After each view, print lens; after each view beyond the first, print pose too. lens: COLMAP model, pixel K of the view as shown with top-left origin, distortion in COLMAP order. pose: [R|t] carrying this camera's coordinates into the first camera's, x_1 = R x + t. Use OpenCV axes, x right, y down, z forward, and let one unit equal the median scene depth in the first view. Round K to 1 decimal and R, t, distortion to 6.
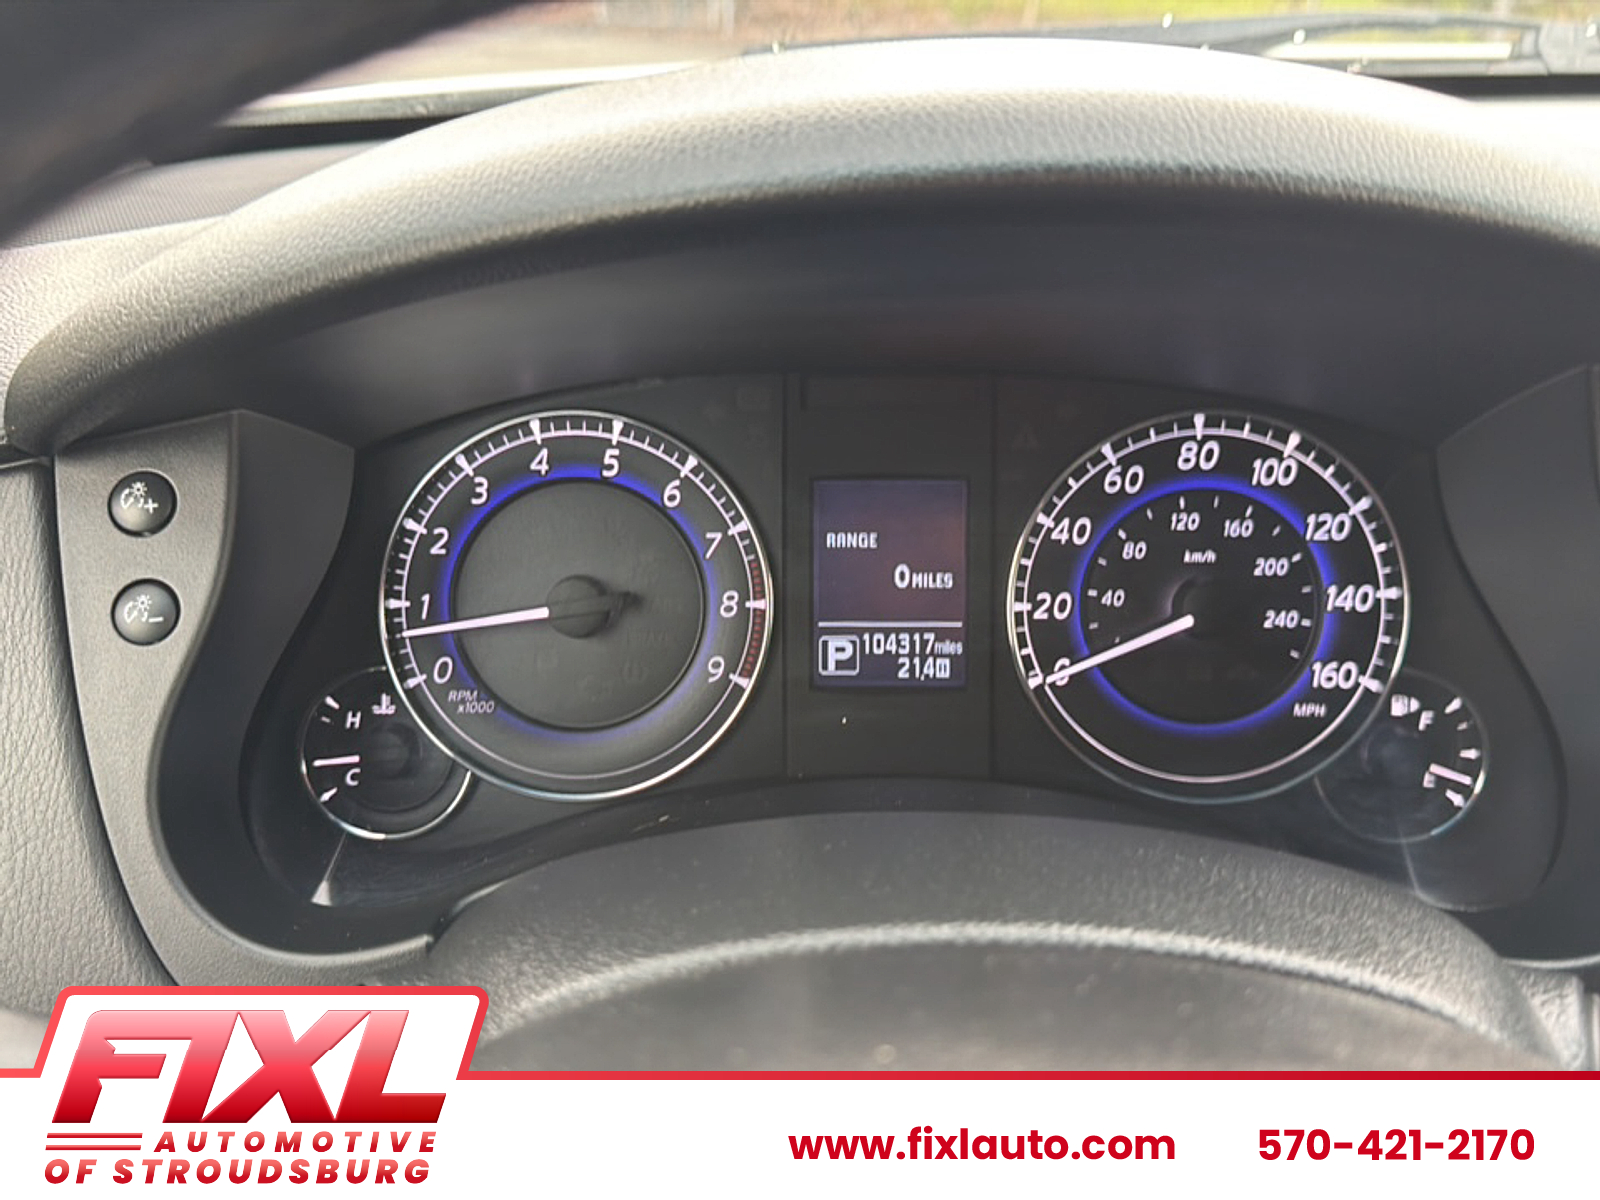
lens RADIAL K [[1482.8, 0, 788.7], [0, 1482.8, 588.0], [0, 0, 1]] dist [0.142516, -0.347952]
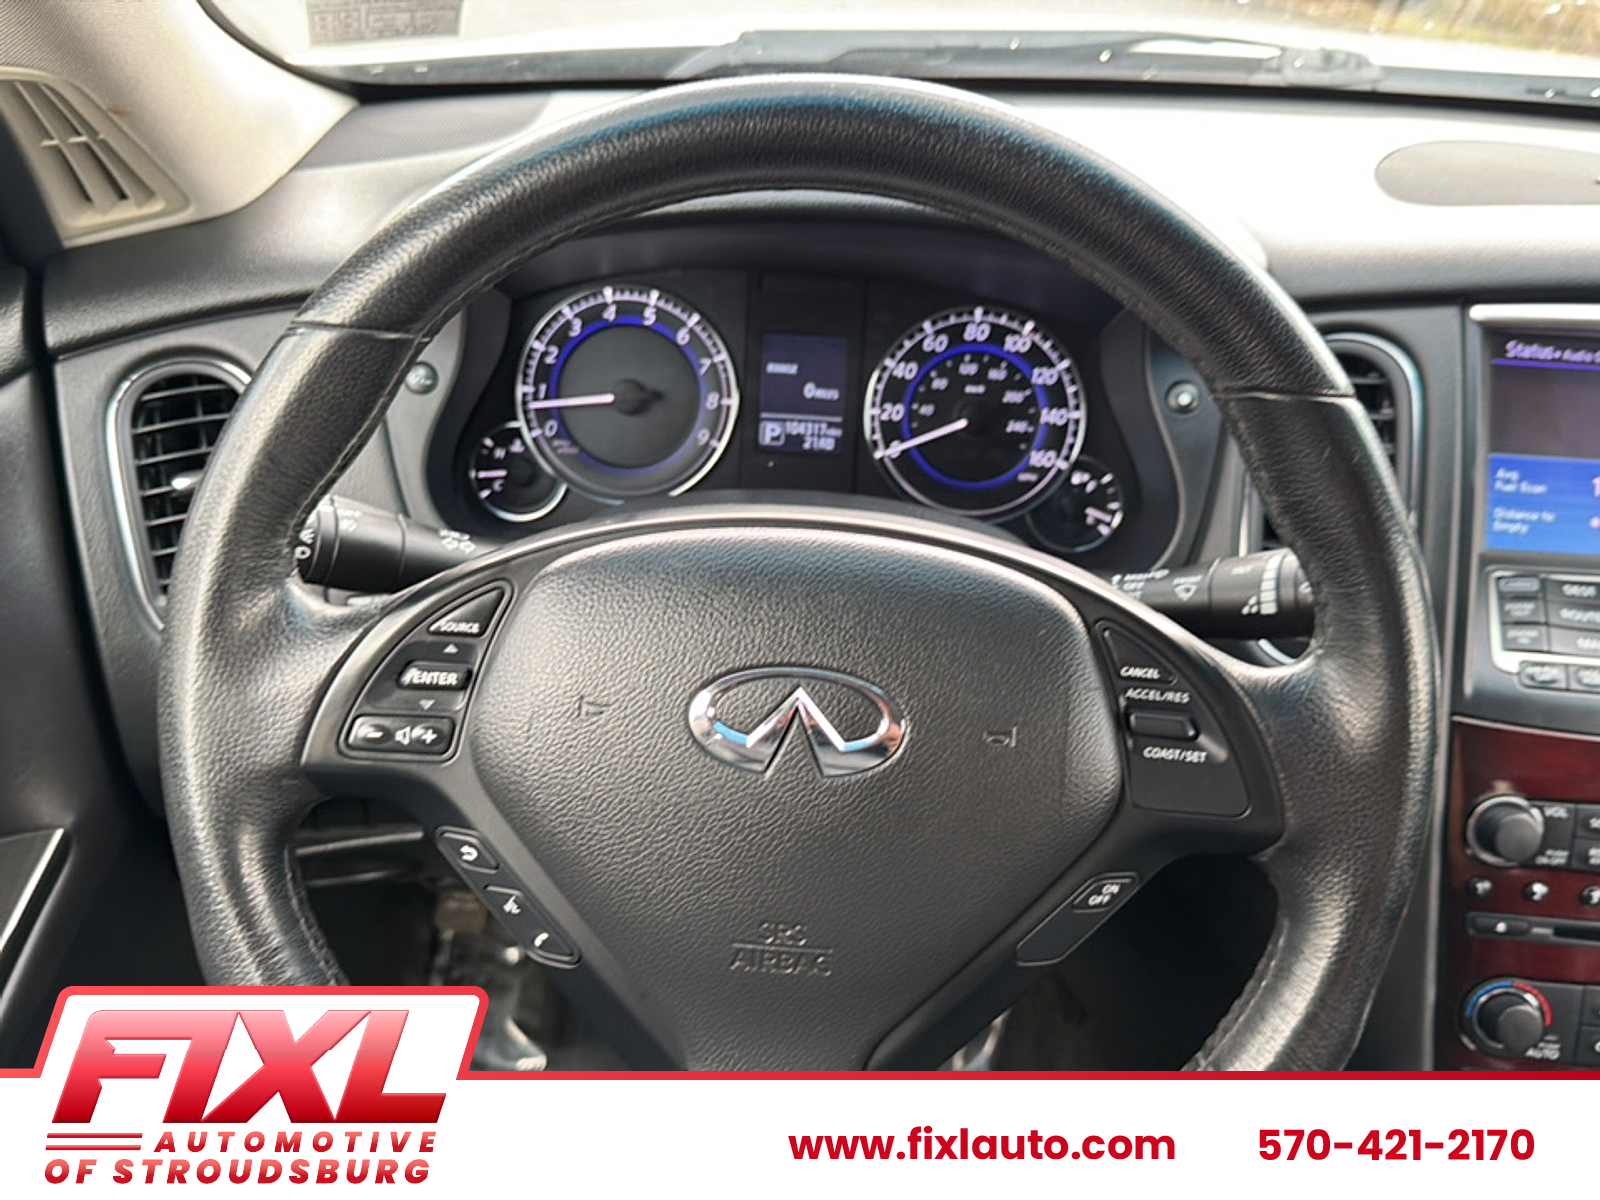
lens RADIAL K [[1482.8, 0, 795.5], [0, 1482.8, 598.1], [0, 0, 1]] dist [0.142516, -0.347952]
pose [[0.998323, 0.057443, 0.007228, 0.061064], [-0.057886, 0.992579, 0.106940, 0.049768], [-0.001032, -0.107180, 0.994239, -0.809807]]
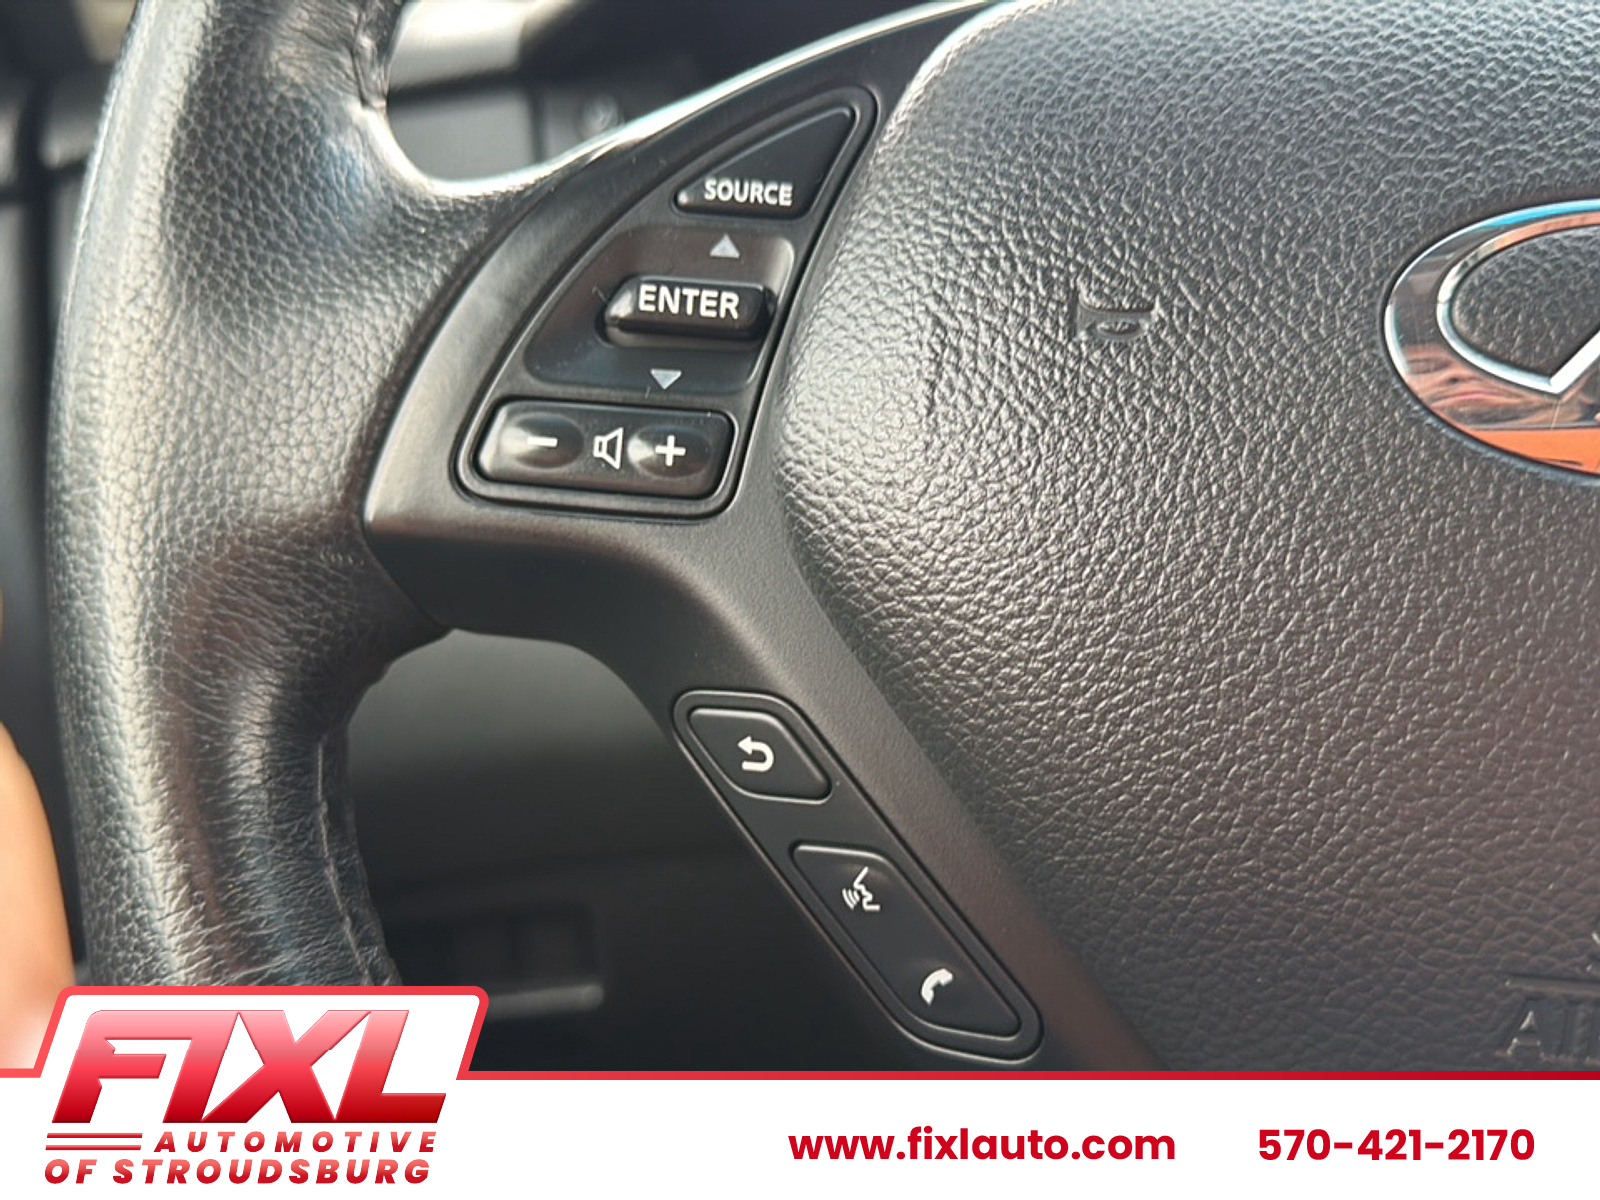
lens RADIAL K [[1482.8, 0, 741.4], [0, 1482.8, 629.0], [0, 0, 1]] dist [0.142516, -0.347952]
pose [[0.992377, 0.050762, -0.112299, -0.110713], [-0.060379, 0.994638, -0.083966, 0.356958], [0.107434, 0.090106, 0.990121, -0.196018]]
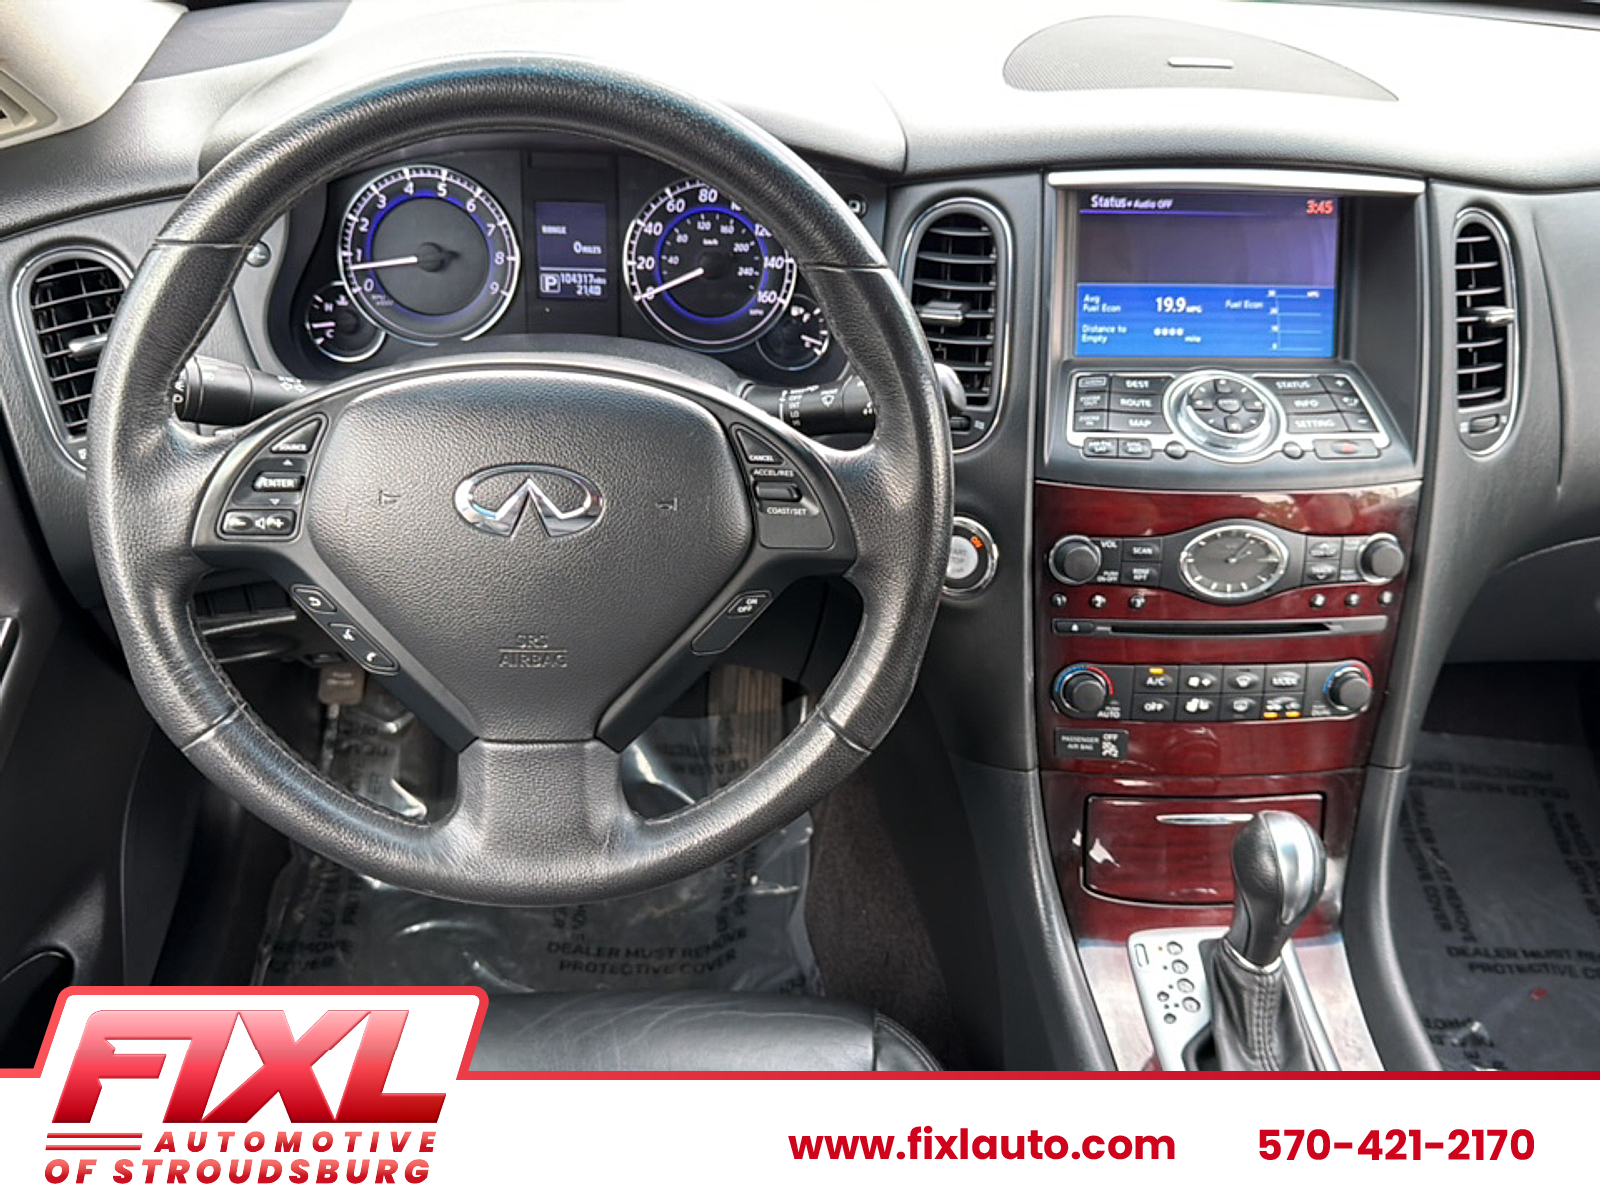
lens RADIAL K [[1482.8, 0, 802.4], [0, 1482.8, 609.1], [0, 0, 1]] dist [0.142516, -0.347952]
pose [[0.996402, 0.000894, 0.084745, 0.223247], [-0.020865, 0.971754, 0.235071, -0.015322], [-0.082141, -0.235993, 0.968277, -1.337409]]
